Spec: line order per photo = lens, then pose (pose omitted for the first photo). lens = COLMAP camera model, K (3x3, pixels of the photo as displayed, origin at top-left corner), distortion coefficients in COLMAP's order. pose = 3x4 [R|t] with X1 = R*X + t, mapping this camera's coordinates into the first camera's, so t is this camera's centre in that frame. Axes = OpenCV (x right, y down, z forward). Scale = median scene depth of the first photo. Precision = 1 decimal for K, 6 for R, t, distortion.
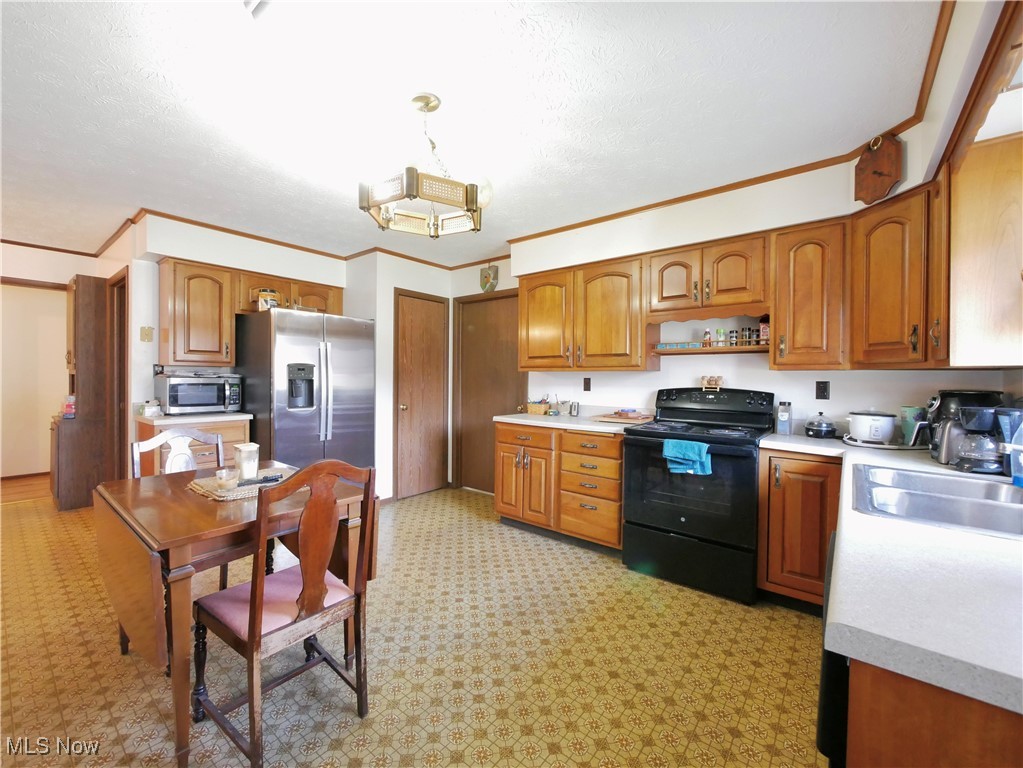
lens RADIAL K [[419.2, 0, 505.1], [0, 419.2, 382.4], [0, 0, 1]] dist [-0.005044, 0.000023]
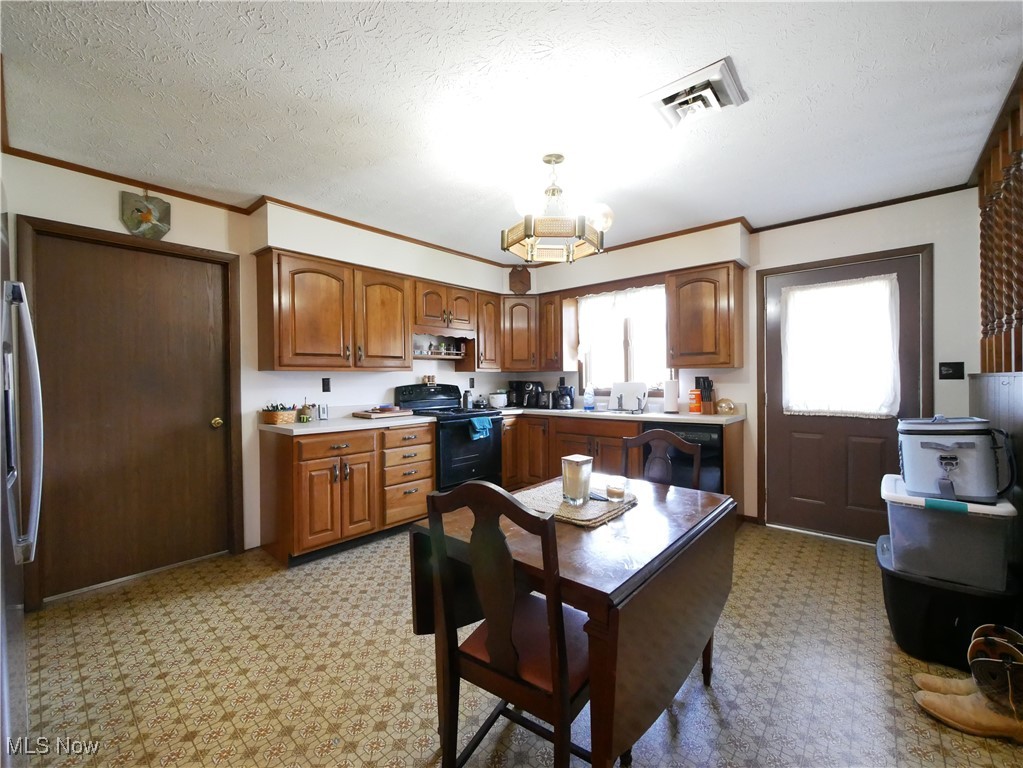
lens RADIAL K [[419.2, 0, 505.1], [0, 419.2, 382.4], [0, 0, 1]] dist [-0.005044, 0.000023]
pose [[0.054303, -0.019256, 0.998339, -0.834764], [0.021568, 0.999603, 0.018107, -0.010977], [-0.998292, 0.020549, 0.054697, 0.622202]]
